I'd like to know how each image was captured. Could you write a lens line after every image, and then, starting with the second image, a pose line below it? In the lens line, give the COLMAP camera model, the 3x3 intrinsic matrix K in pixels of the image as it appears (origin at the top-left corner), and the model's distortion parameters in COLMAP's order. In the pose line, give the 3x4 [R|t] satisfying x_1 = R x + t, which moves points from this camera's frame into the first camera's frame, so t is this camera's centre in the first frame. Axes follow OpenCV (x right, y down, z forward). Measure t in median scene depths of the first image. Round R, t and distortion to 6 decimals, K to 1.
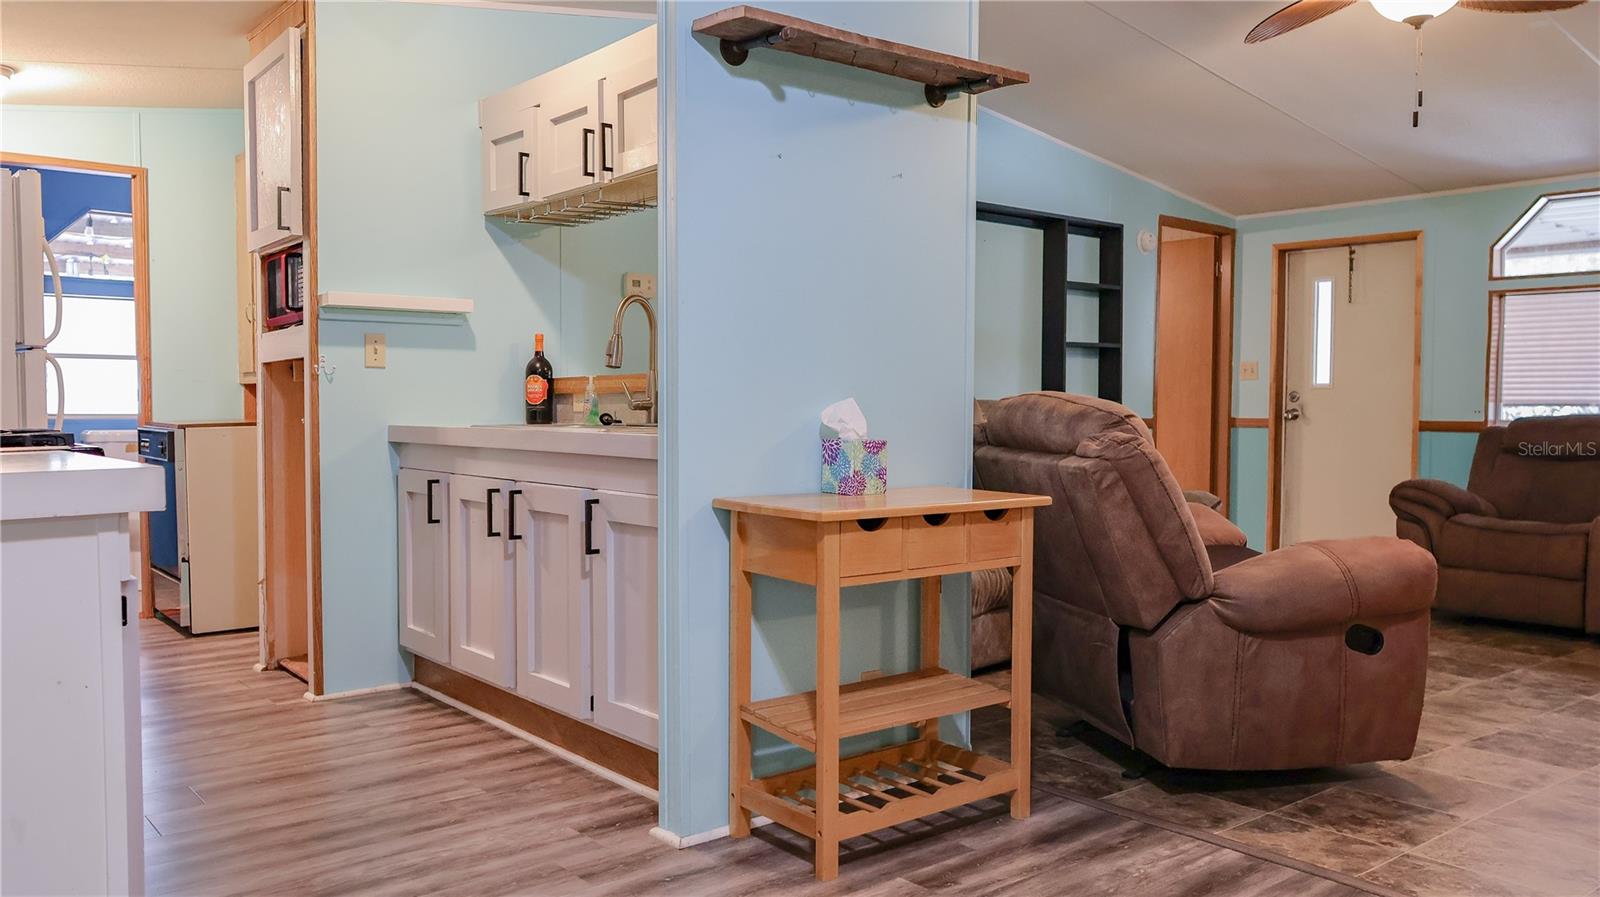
lens RADIAL K [[1203.2, 0, 806.4], [0, 1203.2, 451.5], [0, 0, 1]] dist [-0.002832, -0.002362]
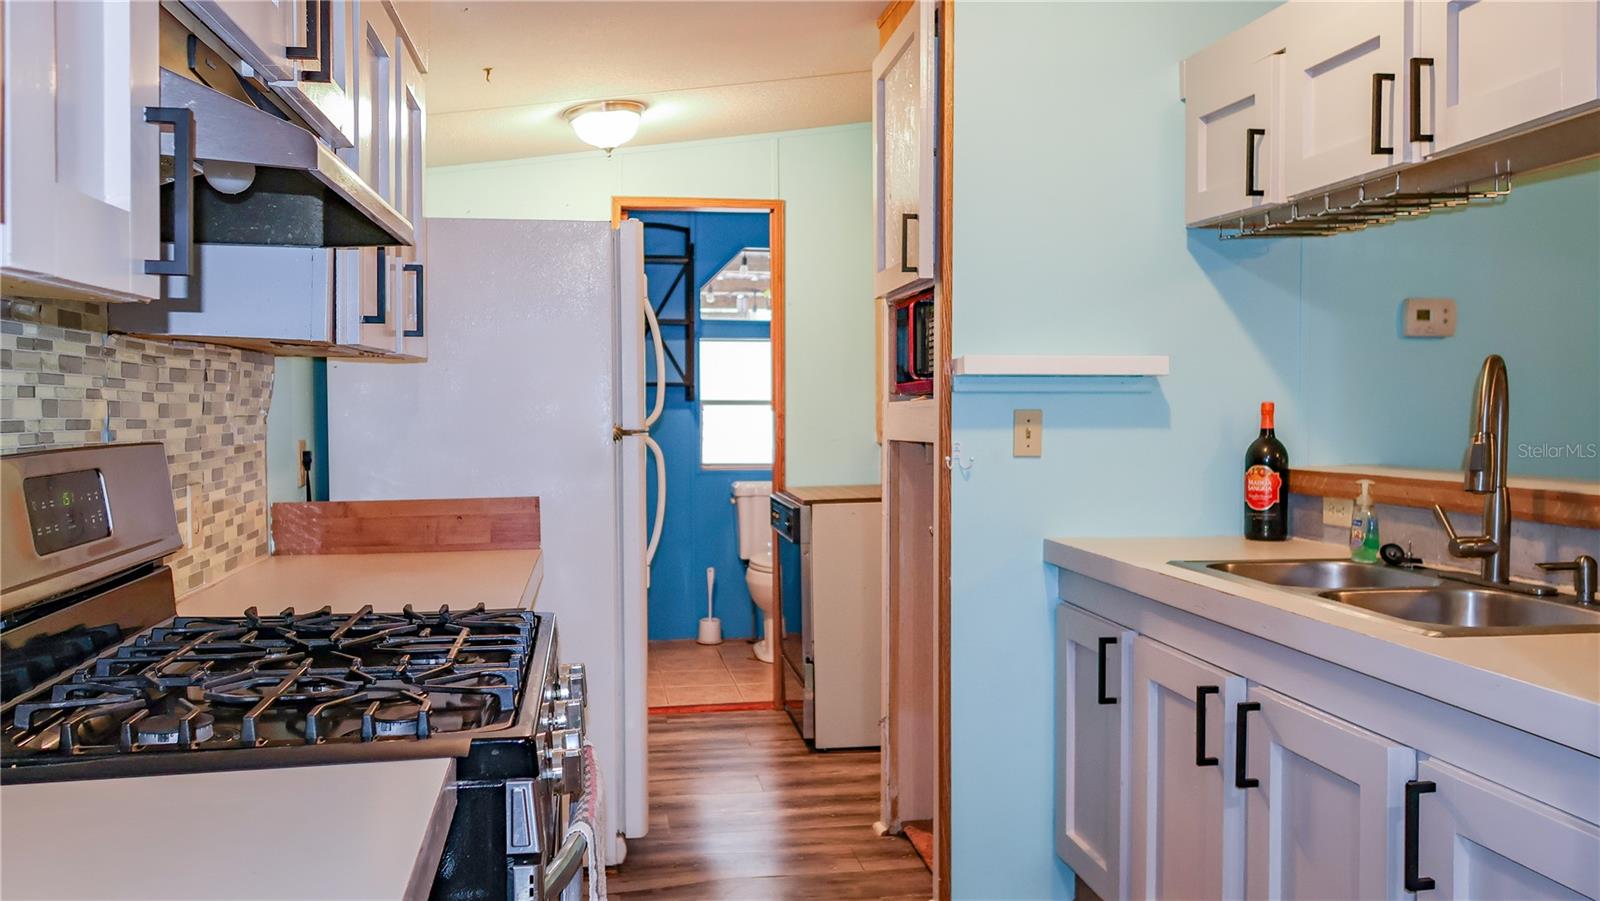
lens RADIAL K [[1248.9, 0, 776.4], [0, 1248.9, 436.9], [0, 0, 1]] dist [-0.002433, -0.008021]
pose [[0.852878, 0.010660, -0.522001, -0.114781], [-0.018470, 0.999782, -0.009759, -0.081300], [0.521783, 0.017965, 0.852889, 0.336939]]
